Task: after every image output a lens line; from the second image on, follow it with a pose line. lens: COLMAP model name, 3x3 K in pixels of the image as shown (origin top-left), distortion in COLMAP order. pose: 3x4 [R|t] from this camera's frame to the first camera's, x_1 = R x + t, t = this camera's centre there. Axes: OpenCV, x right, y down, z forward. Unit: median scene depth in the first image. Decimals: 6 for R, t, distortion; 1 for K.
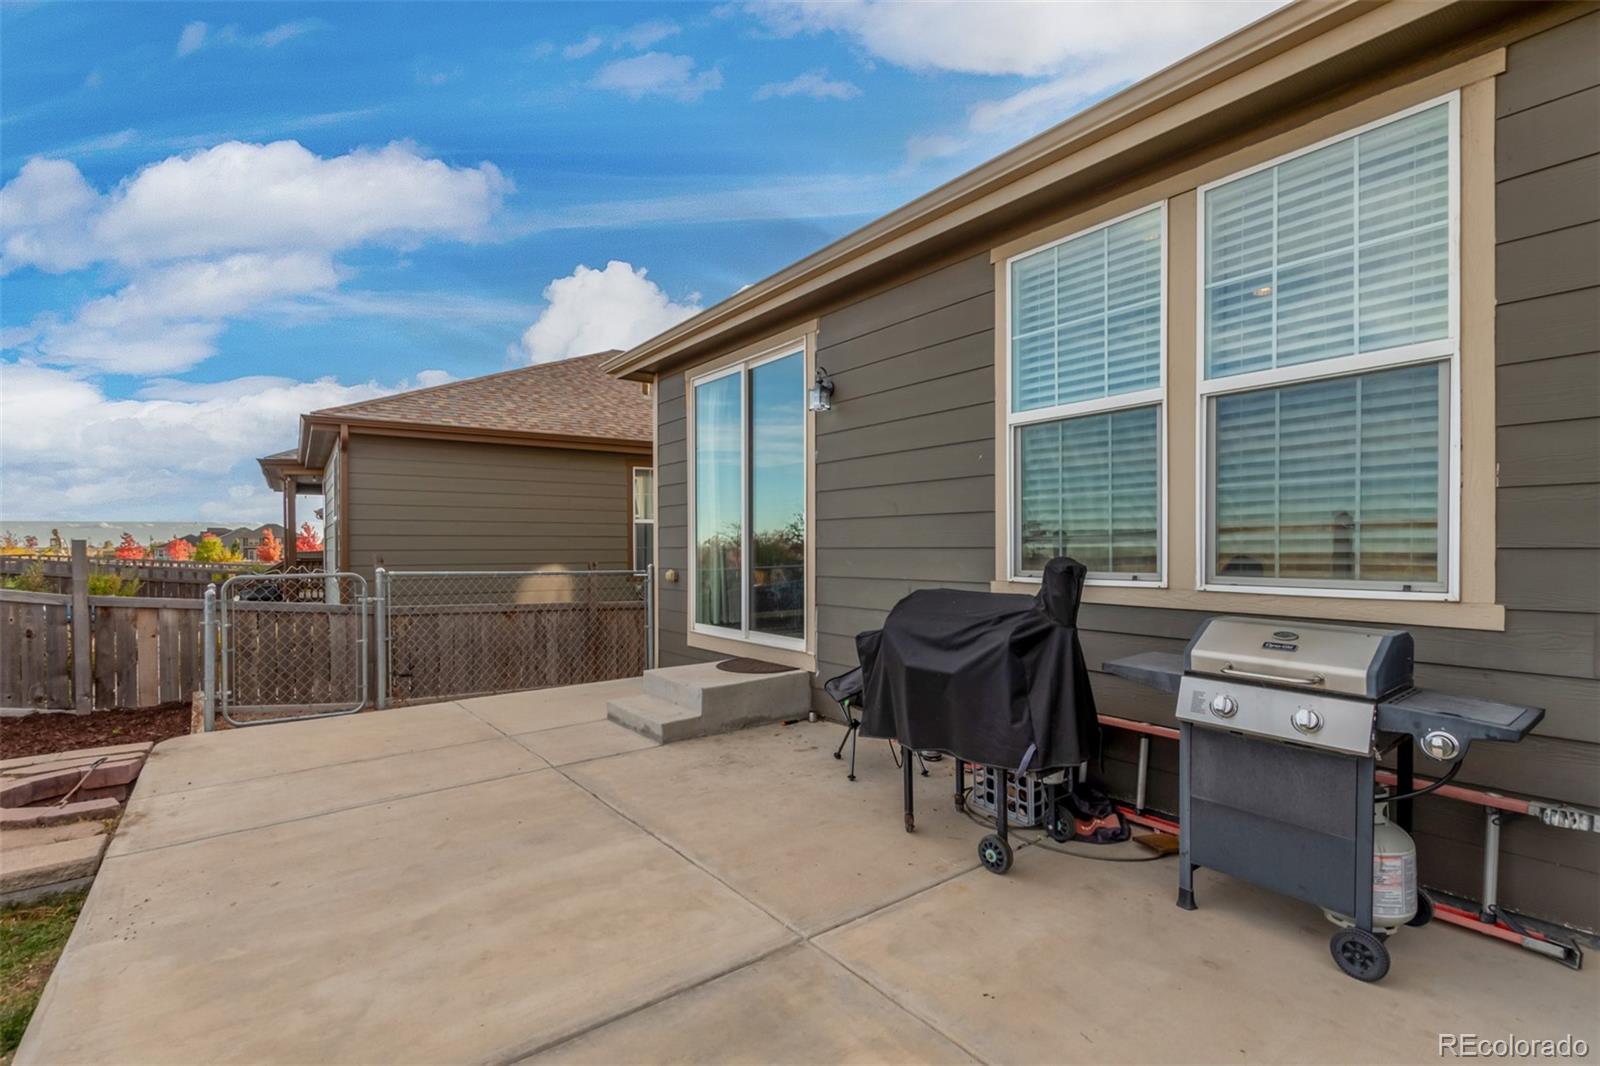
lens RADIAL K [[735.8, 0, 800.3], [0, 735.8, 530.3], [0, 0, 1]] dist [0.001976, -0.000837]
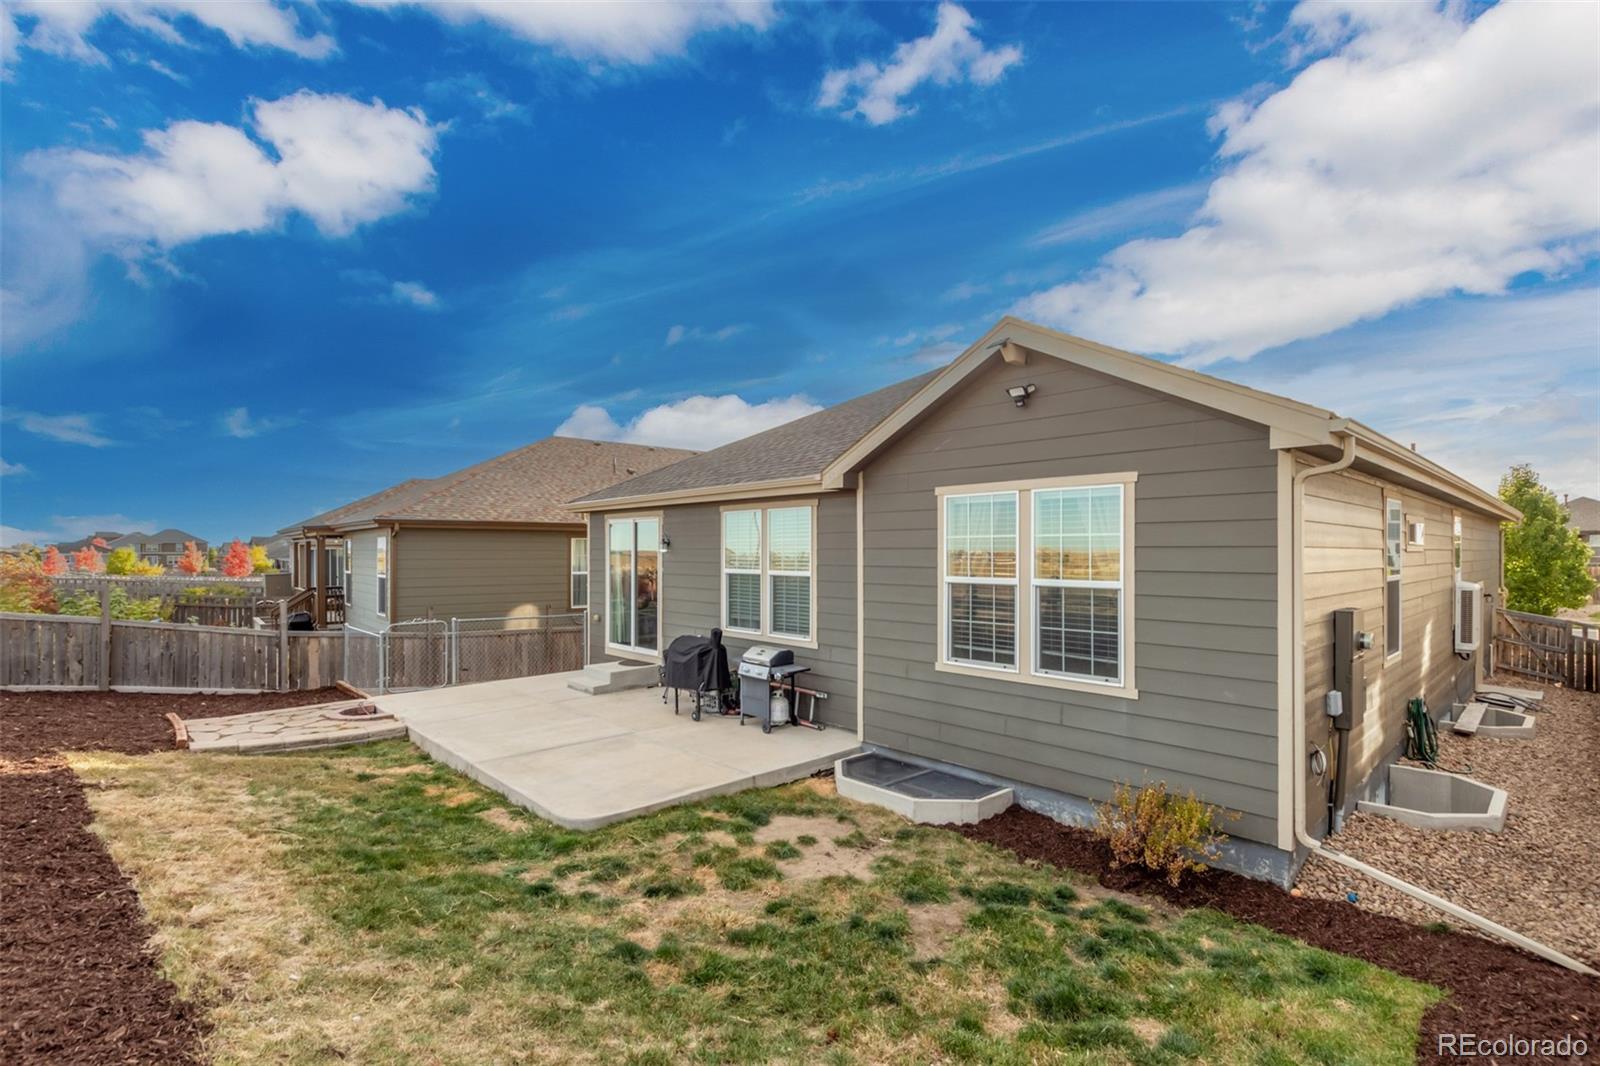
lens RADIAL K [[735.8, 0, 803.7], [0, 735.8, 538.3], [0, 0, 1]] dist [0.001976, -0.000837]
pose [[0.994664, 0.004988, 0.103050, 0.196074], [-0.005776, 0.999956, 0.007350, -0.195245], [-0.103009, -0.007906, 0.994649, -1.165138]]
